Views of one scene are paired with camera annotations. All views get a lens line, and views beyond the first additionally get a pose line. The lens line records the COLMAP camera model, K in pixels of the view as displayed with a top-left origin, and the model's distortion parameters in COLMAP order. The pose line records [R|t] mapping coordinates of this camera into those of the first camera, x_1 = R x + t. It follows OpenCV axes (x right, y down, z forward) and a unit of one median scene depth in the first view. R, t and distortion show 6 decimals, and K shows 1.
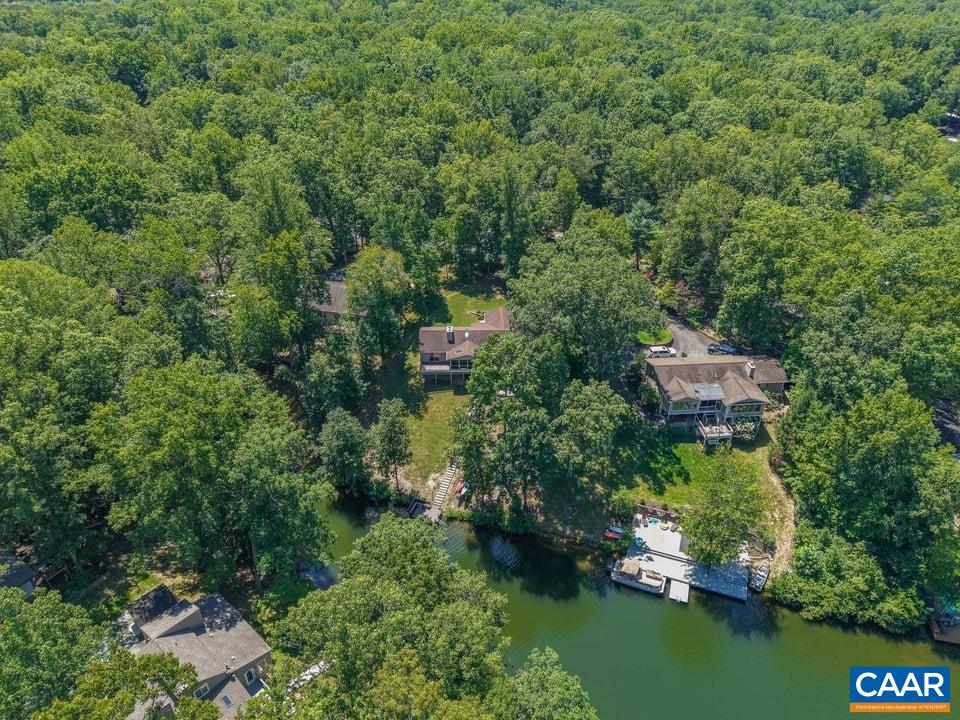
lens RADIAL K [[642.7, 0, 488.0], [0, 642.7, 357.0], [0, 0, 1]] dist [0.016200, -0.015669]
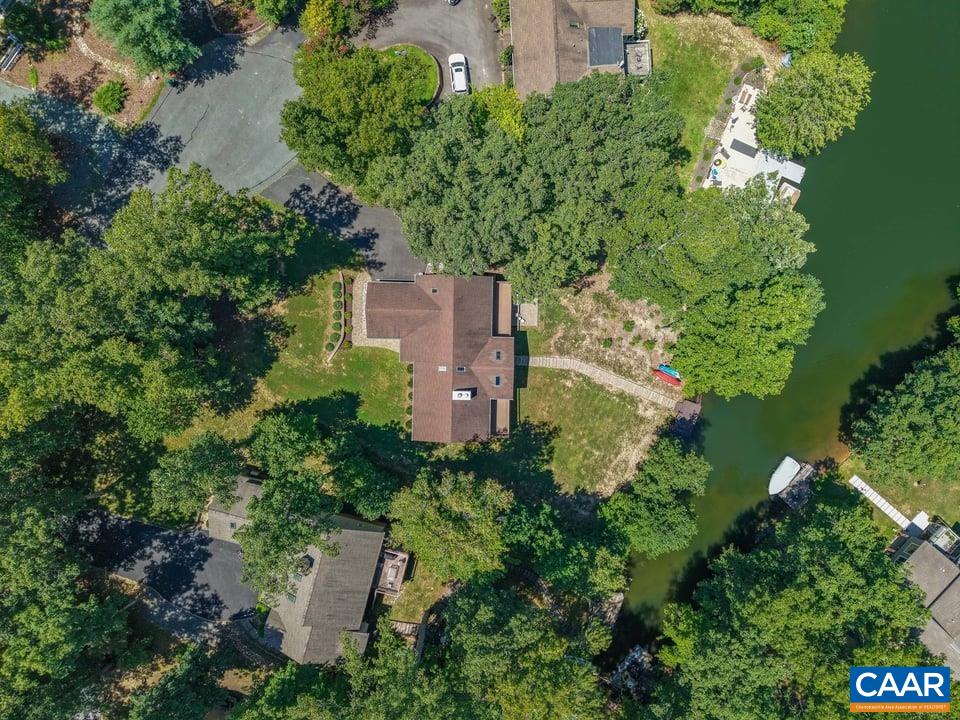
lens RADIAL K [[642.7, 0, 479.8], [0, 642.7, 361.4], [0, 0, 1]] dist [0.016200, -0.015669]
pose [[0.041745, -0.999125, -0.002729, -0.026463], [0.512607, 0.019072, 0.858412, -0.687868], [-0.857608, -0.037233, 0.512954, 0.768018]]
